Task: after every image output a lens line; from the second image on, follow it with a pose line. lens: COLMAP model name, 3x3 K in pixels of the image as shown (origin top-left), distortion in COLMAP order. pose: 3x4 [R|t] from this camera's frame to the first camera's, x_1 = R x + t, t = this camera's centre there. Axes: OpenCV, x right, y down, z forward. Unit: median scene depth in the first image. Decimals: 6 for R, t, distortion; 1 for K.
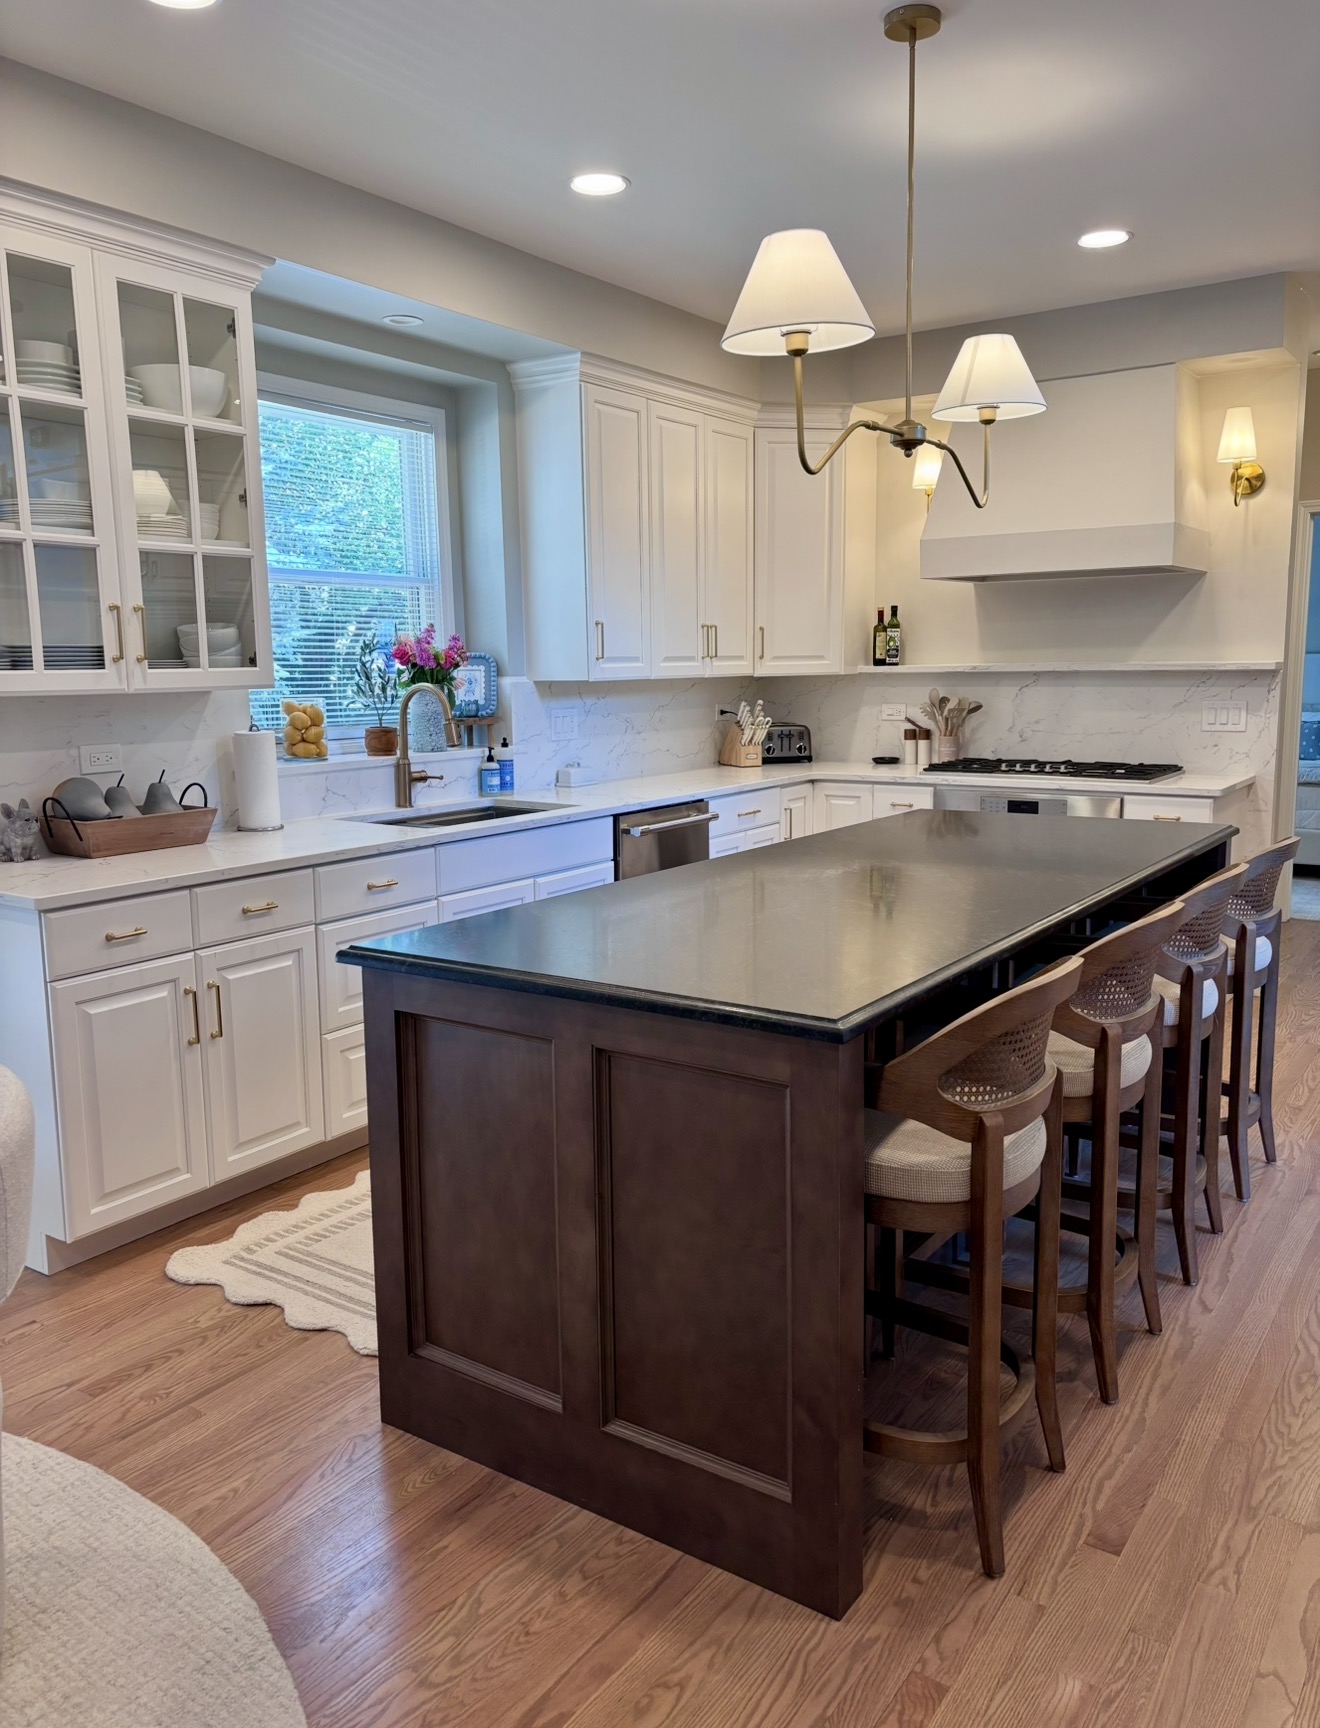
lens RADIAL K [[1338.5, 0, 660.8], [0, 1338.5, 867.7], [0, 0, 1]] dist [0.035910, -0.031146]
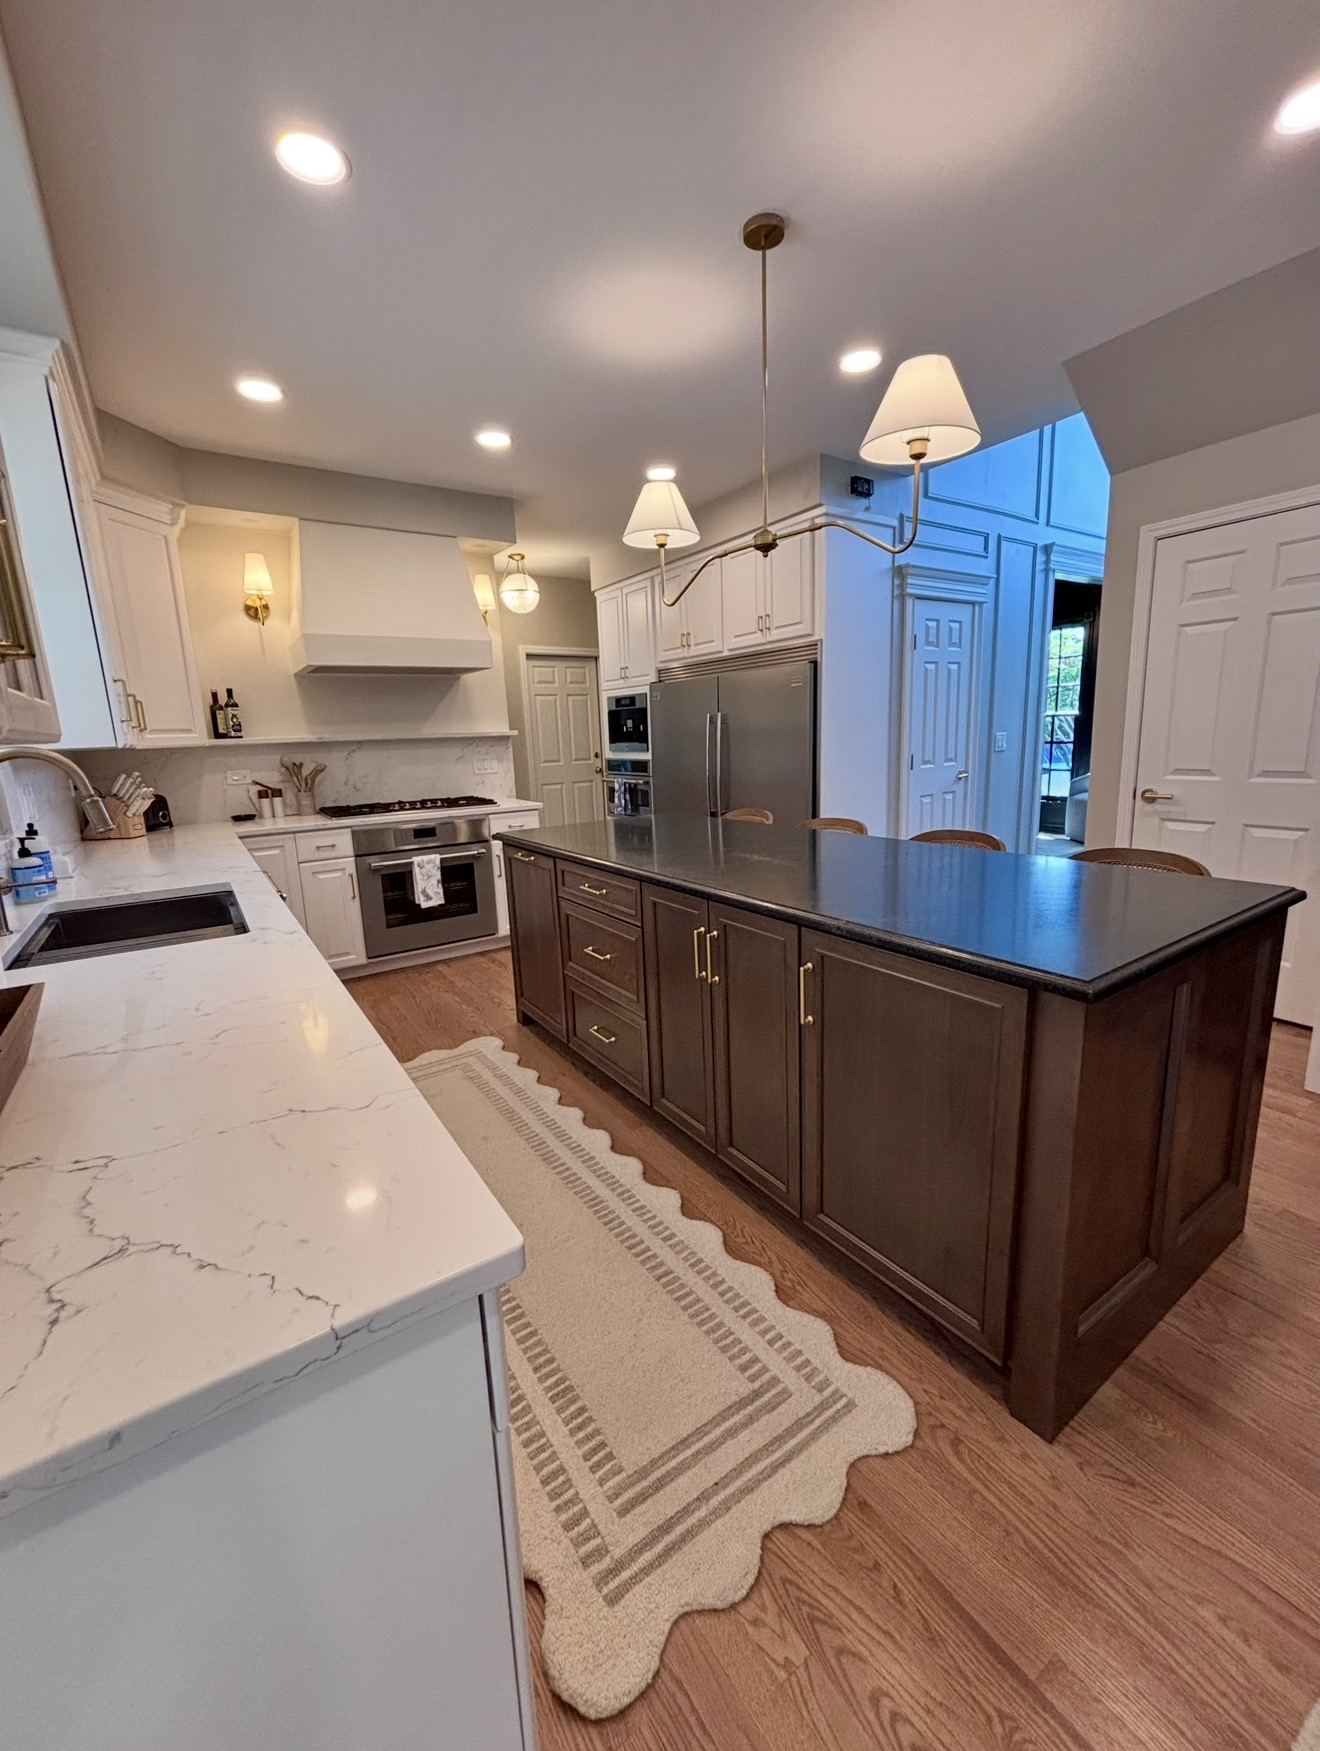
lens RADIAL K [[711.8, 0, 666.8], [0, 711.8, 870.4], [0, 0, 1]] dist [-0.007488, 0.001669]
pose [[0.358902, -0.178024, 0.916241, -0.364659], [0.172087, 0.977435, 0.122505, -0.058345], [-0.917374, 0.113705, 0.381439, 0.518551]]
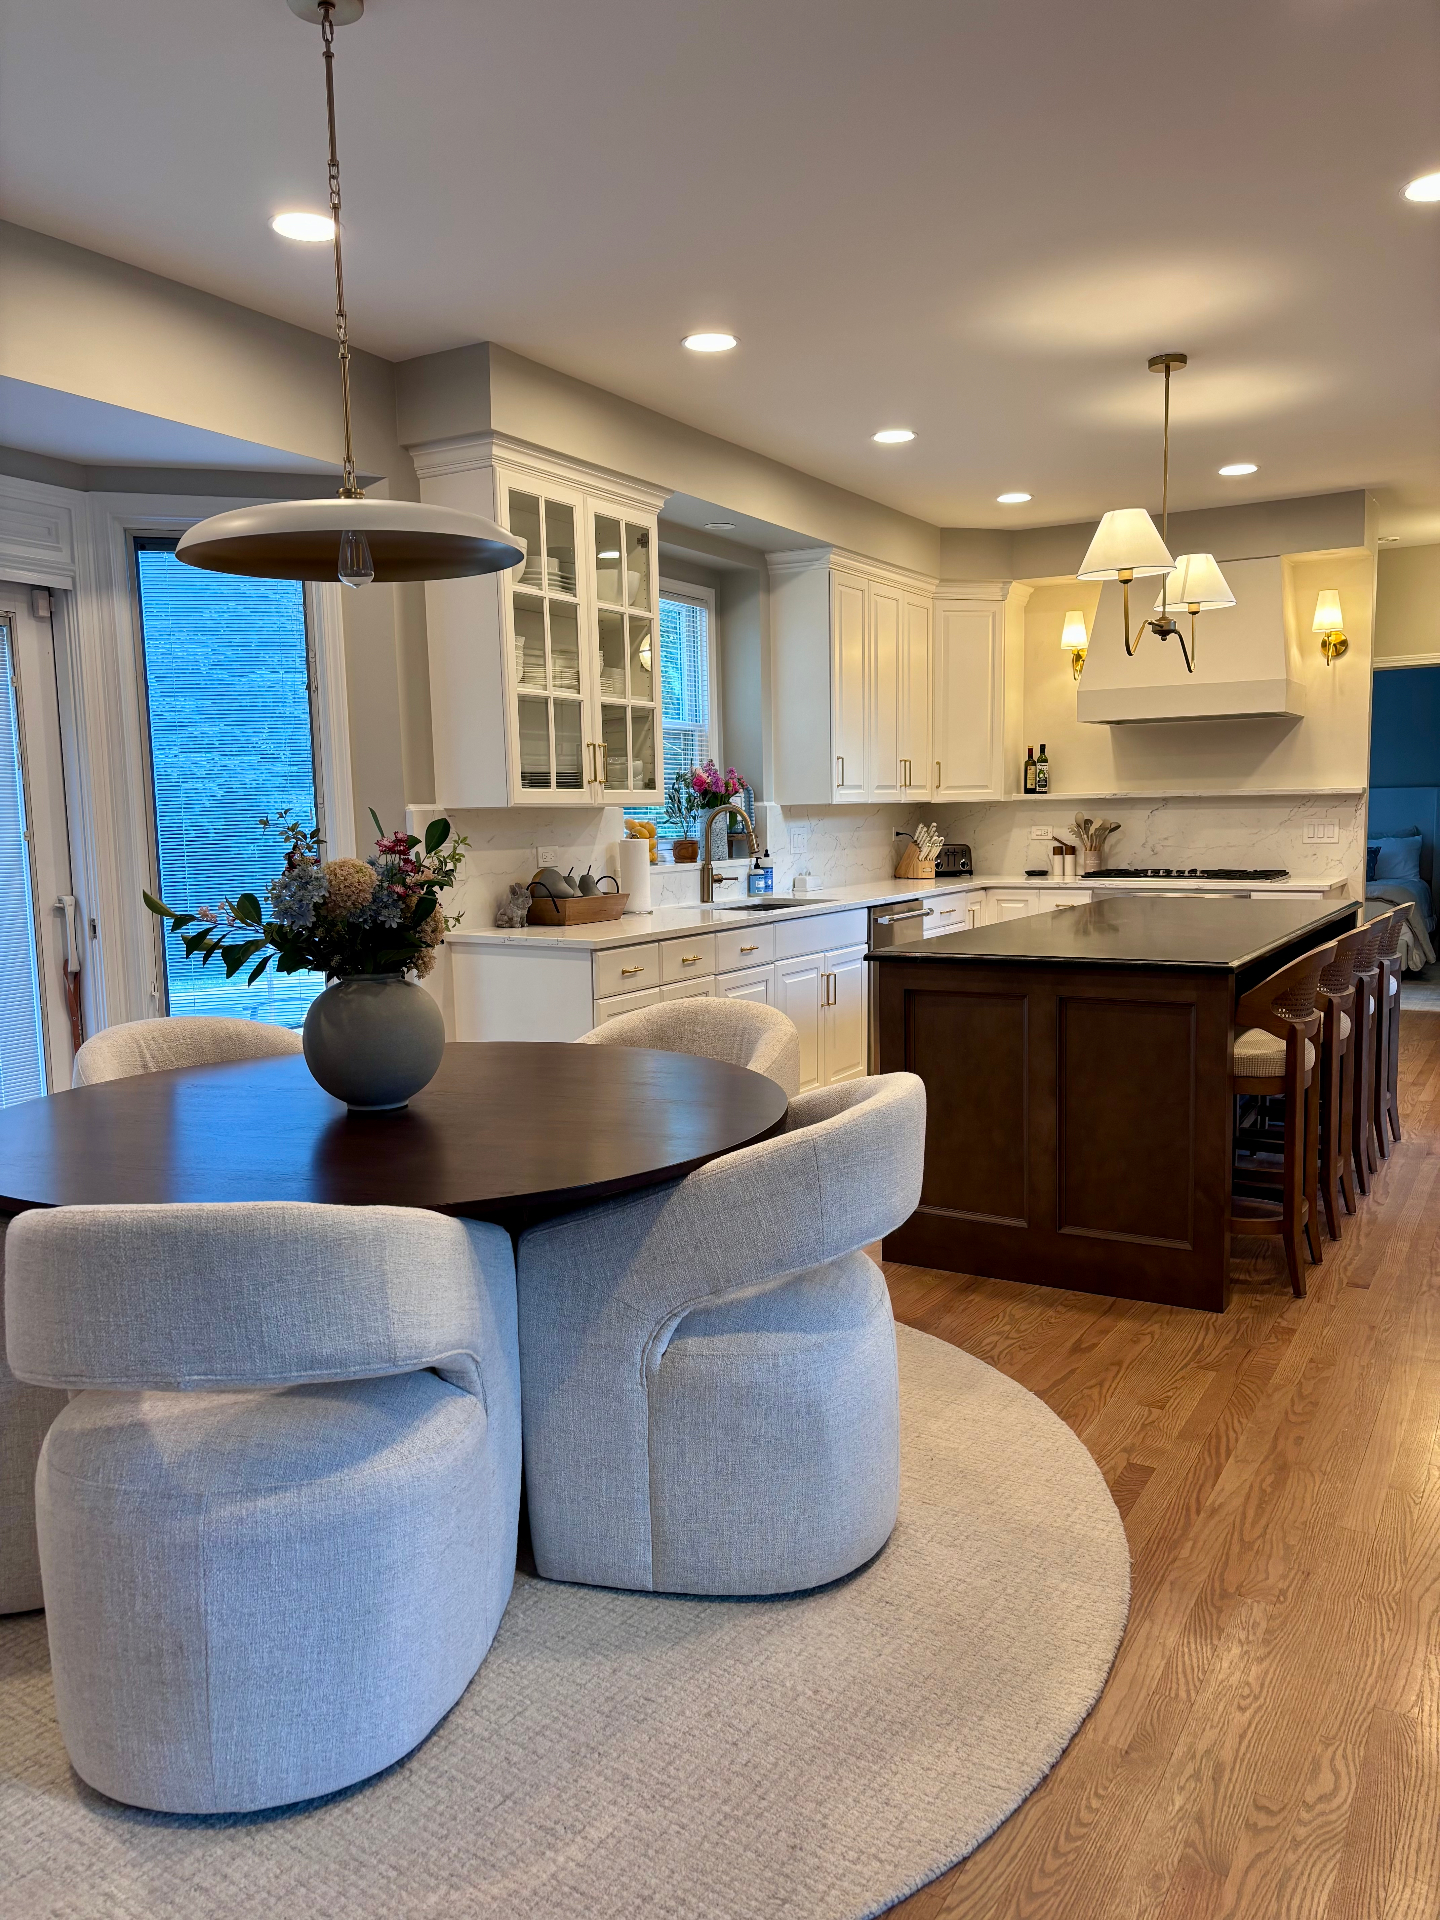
lens RADIAL K [[1465.1, 0, 715.7], [0, 1465.1, 979.6], [0, 0, 1]] dist [0.025540, -0.015476]
pose [[0.997600, -0.013152, 0.067982, -0.260879], [0.015763, 0.999153, -0.038018, 0.075481], [-0.067424, 0.038998, 0.996962, -0.352234]]
